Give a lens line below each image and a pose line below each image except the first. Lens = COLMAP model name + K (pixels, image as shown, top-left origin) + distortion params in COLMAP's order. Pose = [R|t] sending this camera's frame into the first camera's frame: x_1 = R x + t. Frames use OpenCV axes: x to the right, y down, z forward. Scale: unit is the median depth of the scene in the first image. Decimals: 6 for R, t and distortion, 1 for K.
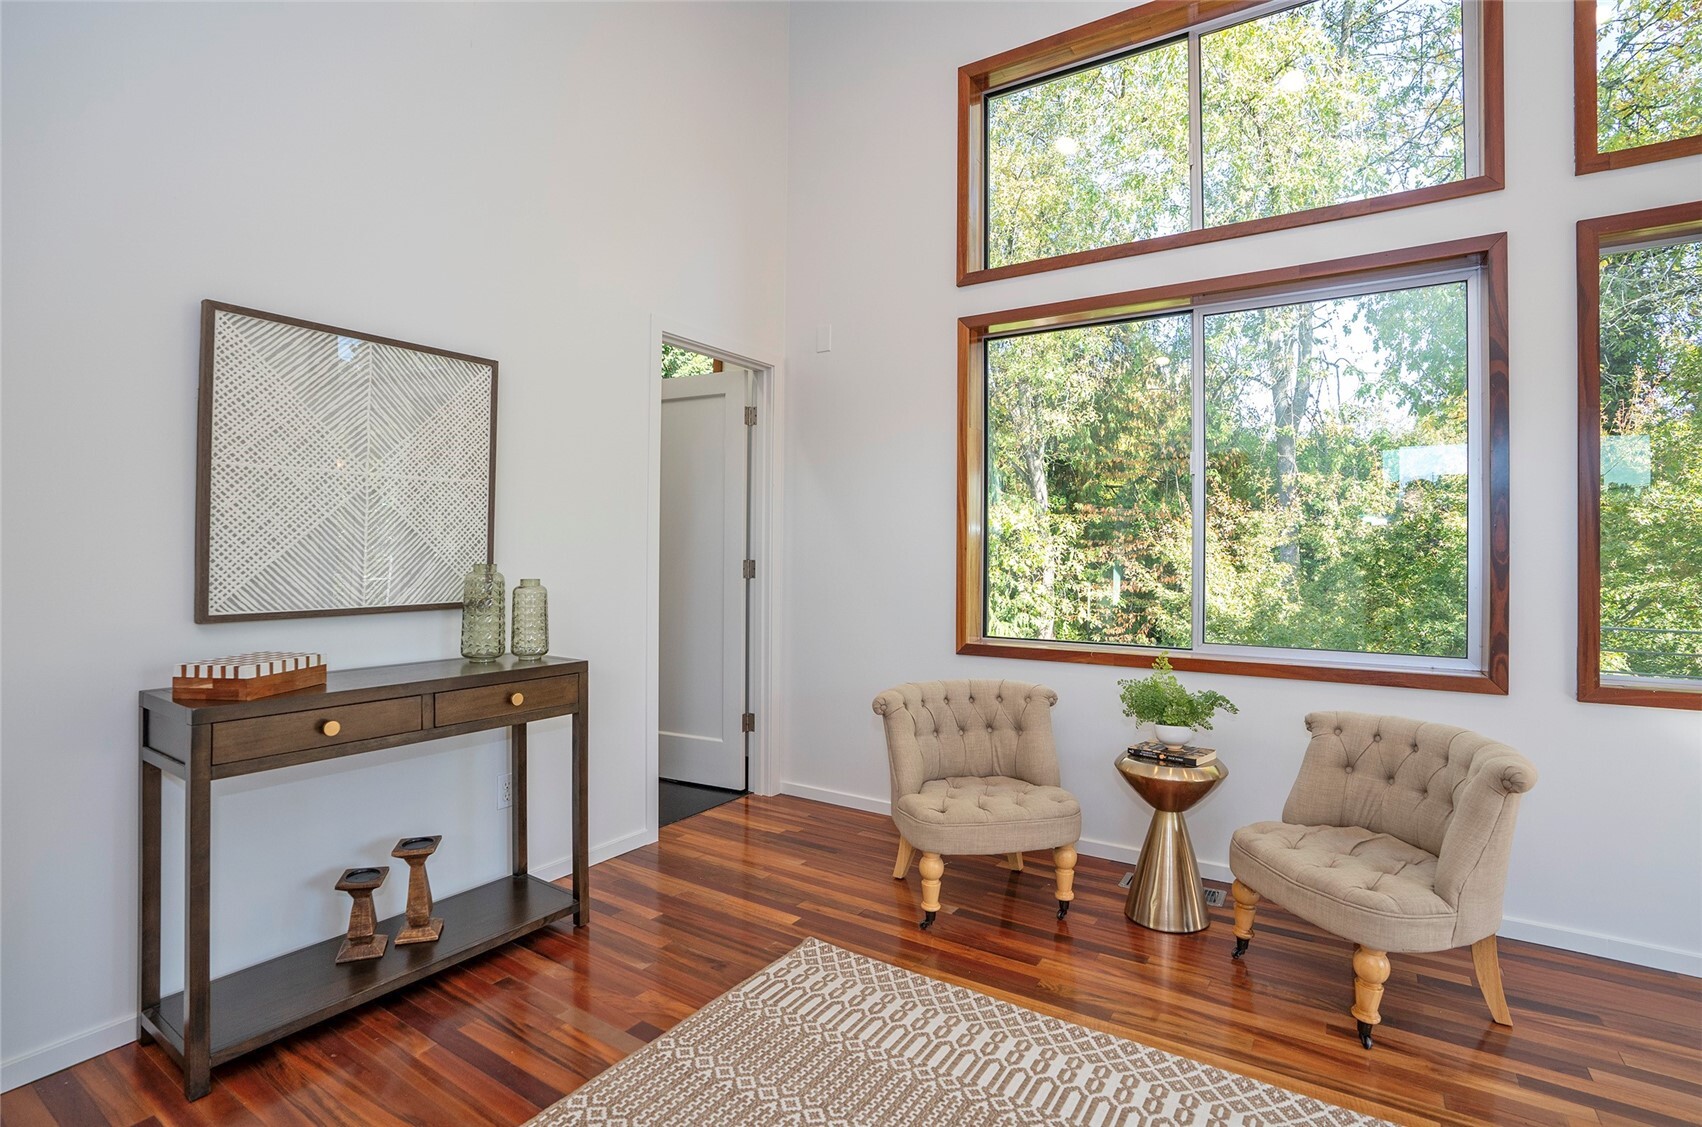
lens RADIAL K [[796.4, 0, 854.1], [0, 796.4, 553.0], [0, 0, 1]] dist [-0.069236, 0.026773]
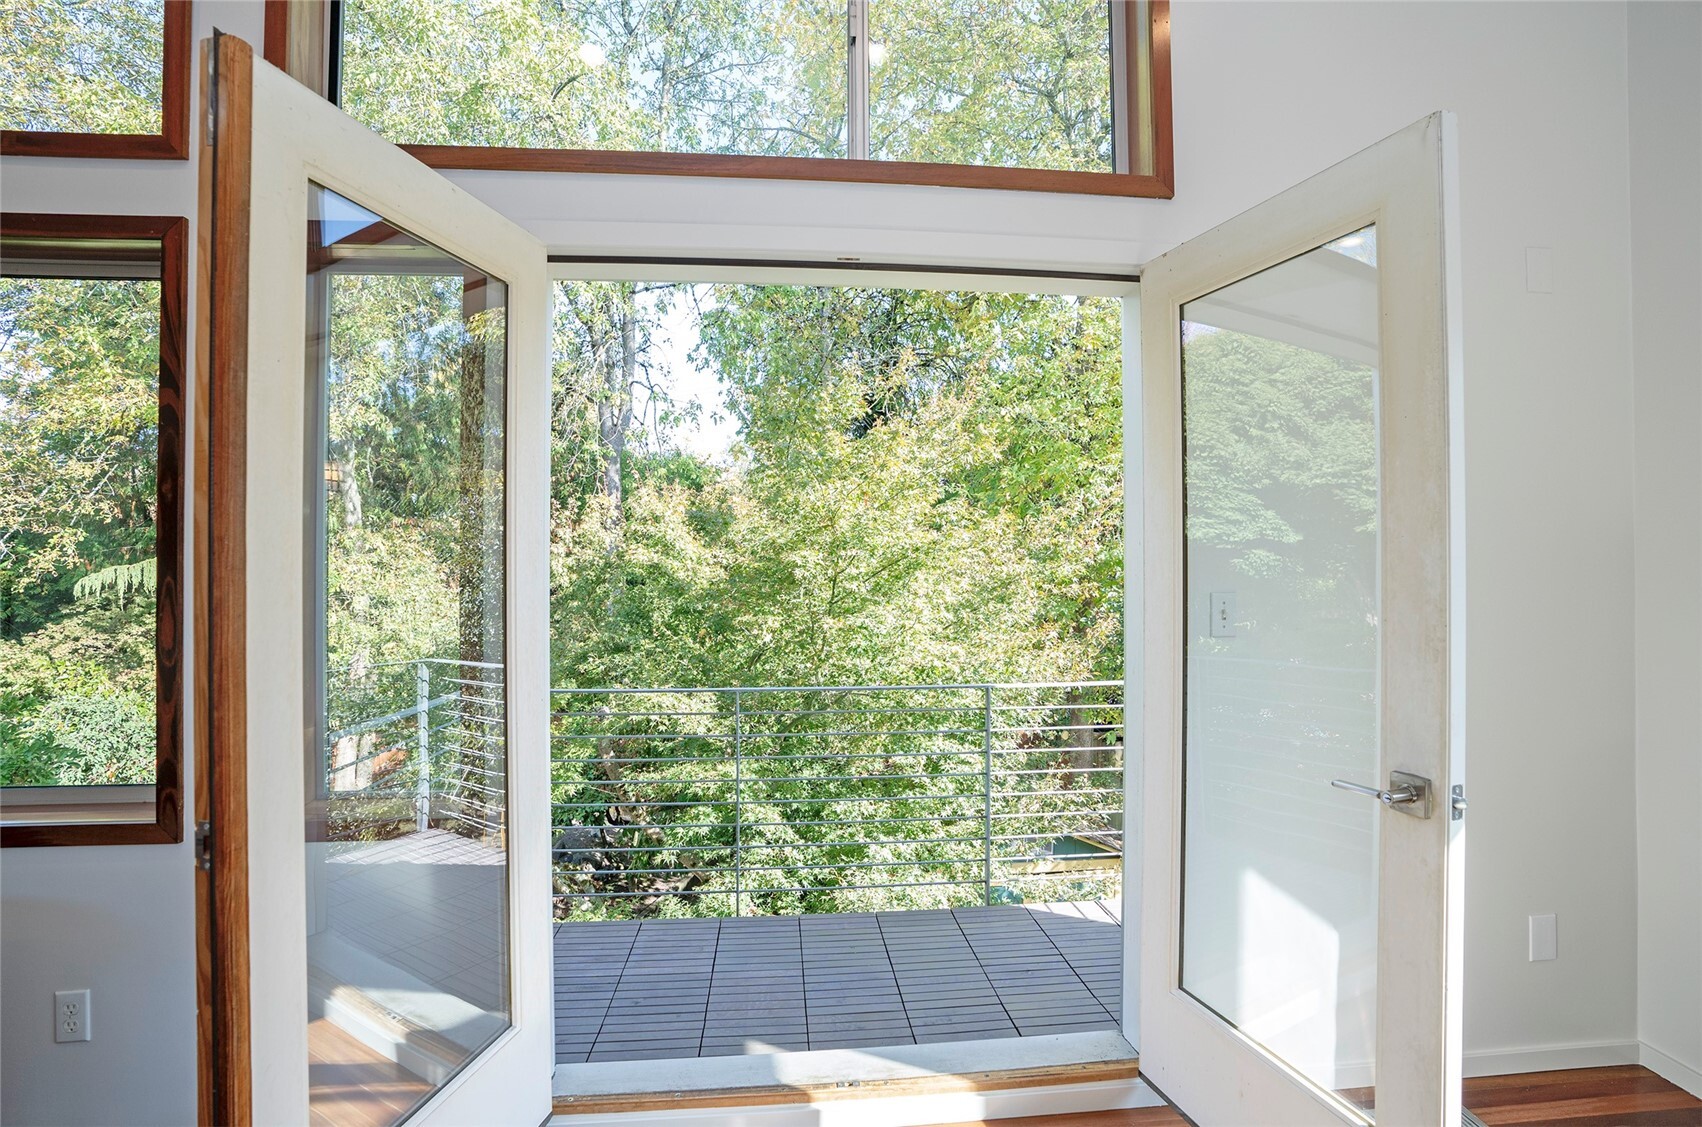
lens RADIAL K [[800.6, 0, 857.1], [0, 800.6, 558.3], [0, 0, 1]] dist [-0.066017, 0.021397]
pose [[0.781863, -0.005200, 0.623428, 0.901788], [0.005916, 0.999982, 0.000921, -0.086222], [-0.623422, 0.002968, 0.781880, 0.013044]]
